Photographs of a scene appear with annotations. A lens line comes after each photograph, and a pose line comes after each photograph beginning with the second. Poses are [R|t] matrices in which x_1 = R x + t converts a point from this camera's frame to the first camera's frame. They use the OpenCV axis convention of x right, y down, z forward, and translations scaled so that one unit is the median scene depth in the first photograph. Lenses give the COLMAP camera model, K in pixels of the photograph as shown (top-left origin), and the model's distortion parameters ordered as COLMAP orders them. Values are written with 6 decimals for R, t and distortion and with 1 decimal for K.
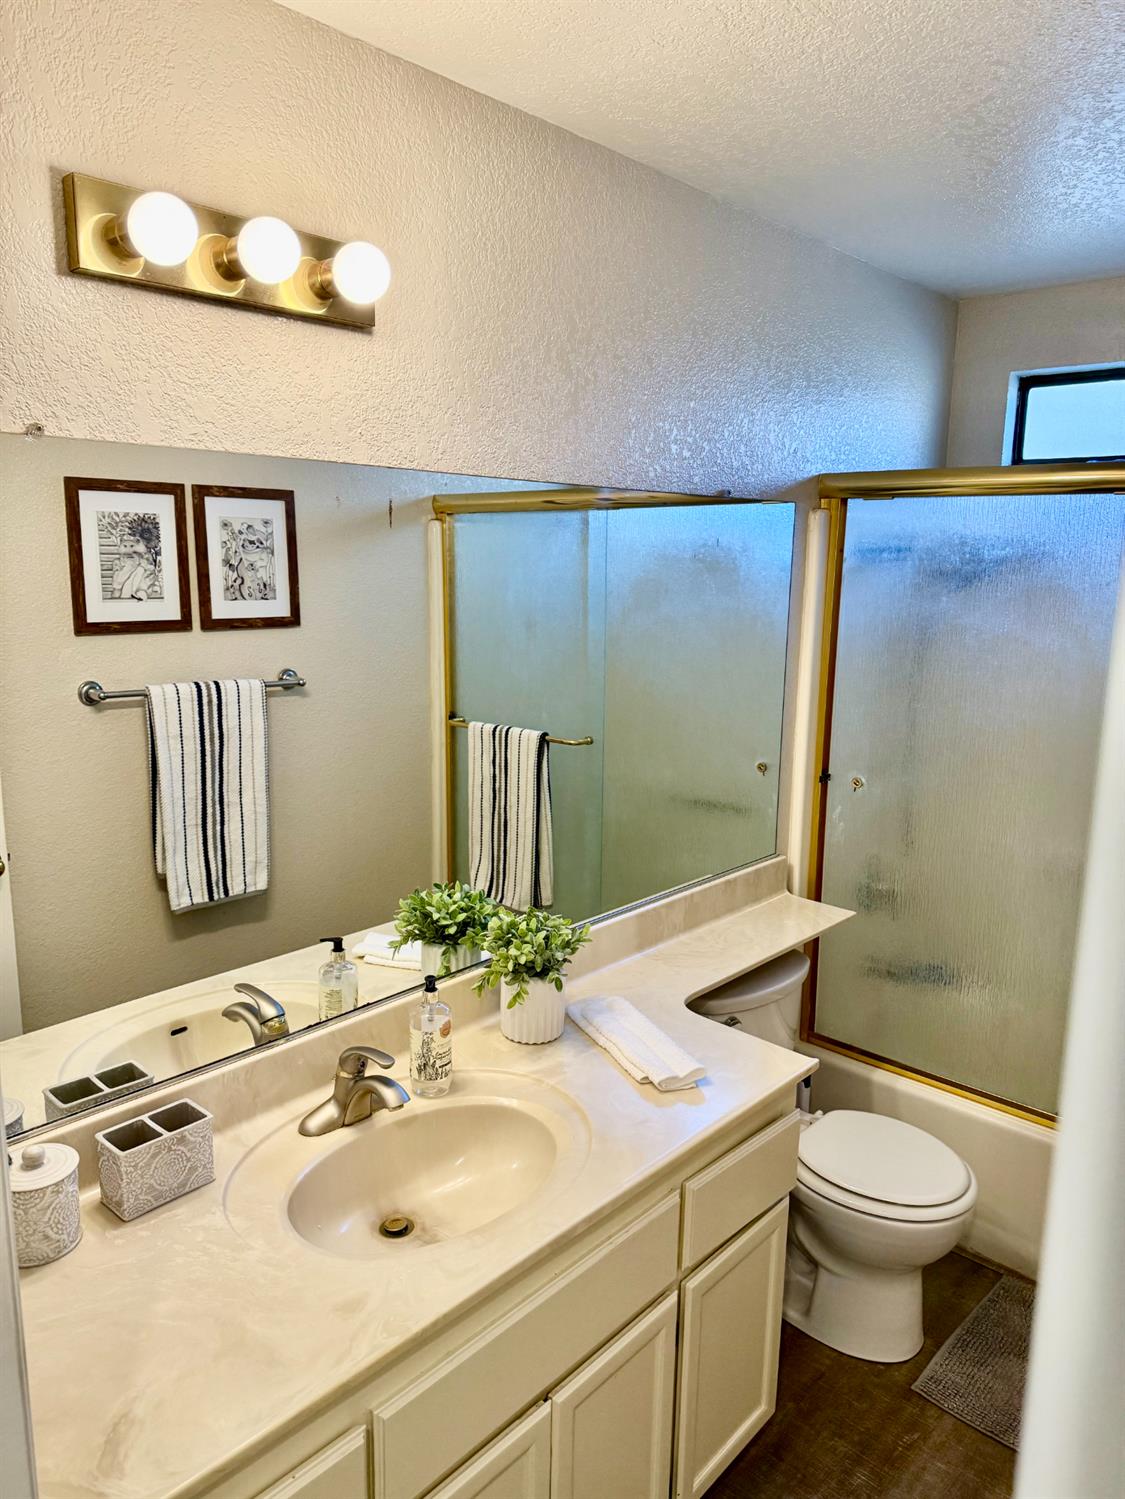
lens RADIAL K [[1068.1, 0, 554.7], [0, 1068.1, 744.2], [0, 0, 1]] dist [0.024370, -0.021797]
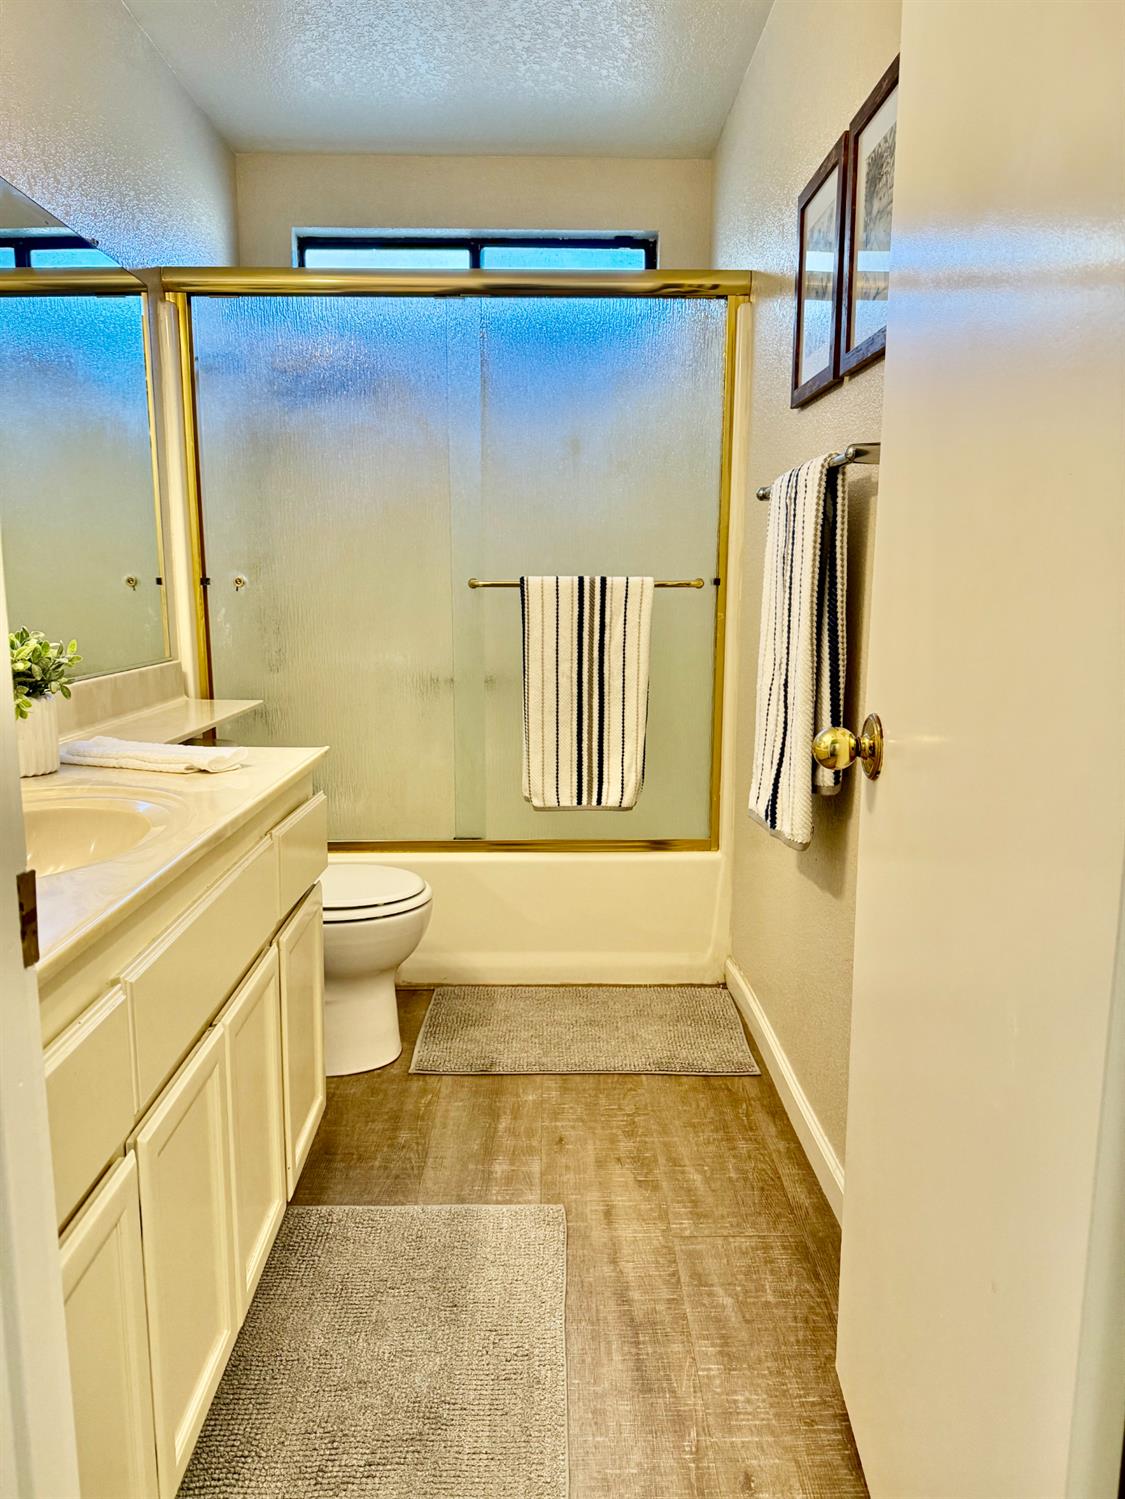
lens RADIAL K [[1068.1, 0, 552.2], [0, 1068.1, 748.9], [0, 0, 1]] dist [0.024370, -0.021797]
pose [[0.731705, -0.127914, 0.669512, -0.255435], [0.140522, 0.989442, 0.035463, 0.249875], [-0.666979, 0.068133, 0.741955, 0.060604]]
